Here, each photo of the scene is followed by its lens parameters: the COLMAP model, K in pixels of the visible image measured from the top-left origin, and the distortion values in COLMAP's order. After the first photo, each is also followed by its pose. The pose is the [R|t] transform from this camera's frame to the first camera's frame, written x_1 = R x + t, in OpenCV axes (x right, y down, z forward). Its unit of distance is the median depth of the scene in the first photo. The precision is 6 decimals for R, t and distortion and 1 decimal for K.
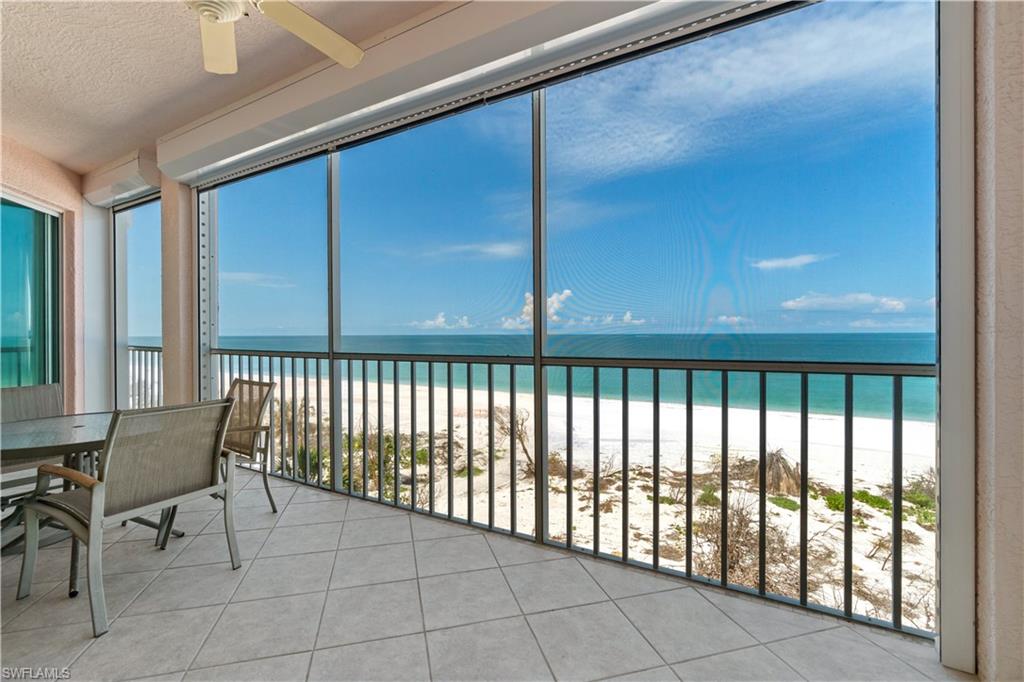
lens RADIAL K [[450.8, 0, 514.5], [0, 450.8, 334.8], [0, 0, 1]] dist [-0.002139, -0.000136]
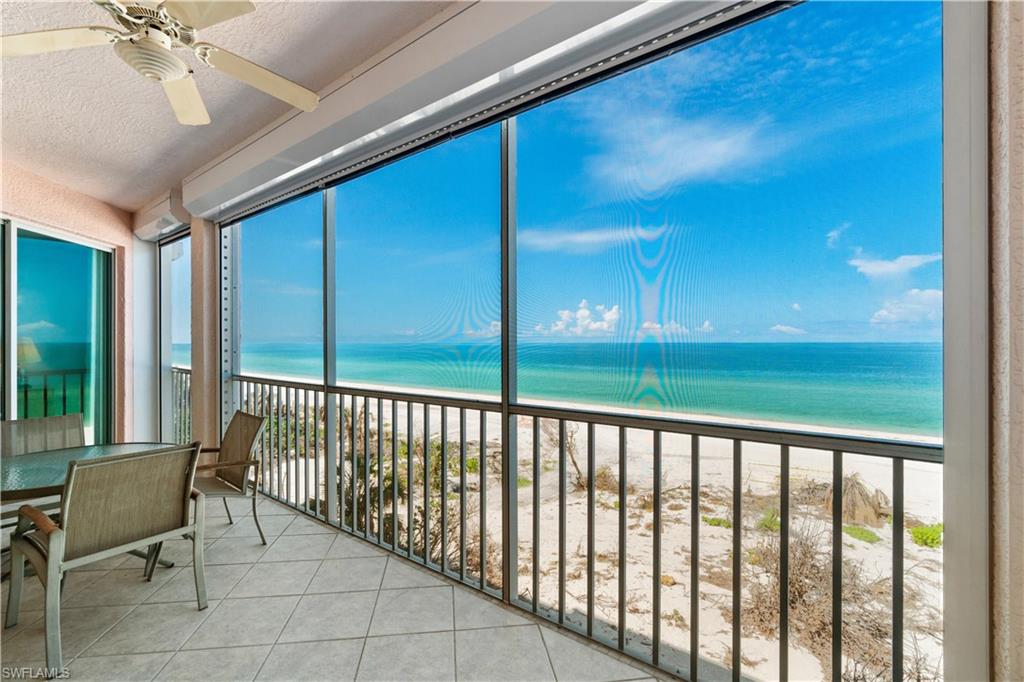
lens RADIAL K [[449.2, 0, 512.0], [0, 449.2, 341.0], [0, 0, 1]] dist [-0.002661, 0.000230]
pose [[0.990953, 0.003001, -0.134176, 0.109298], [-0.003325, 0.999992, -0.002186, -0.046053], [0.134168, 0.002612, 0.990955, 0.043399]]
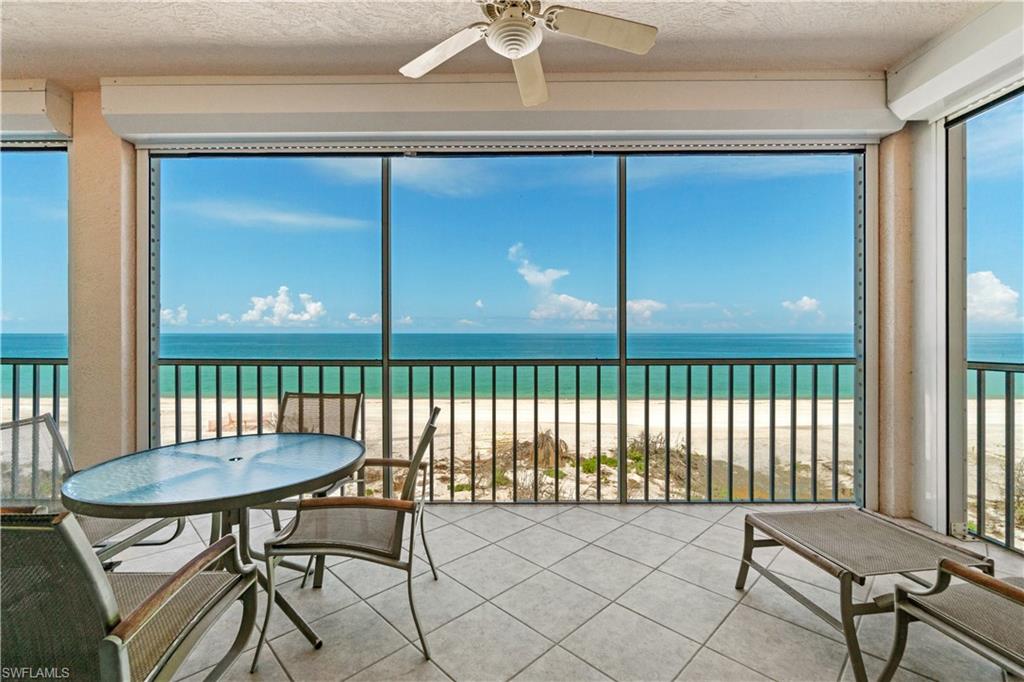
lens RADIAL K [[446.8, 0, 509.8], [0, 446.8, 332.1], [0, 0, 1]] dist [-0.003187, 0.000018]
pose [[0.868670, 0.005715, 0.495357, -0.497477], [-0.003087, 0.999976, -0.006123, -0.011391], [-0.495381, 0.003789, 0.868668, 0.028767]]
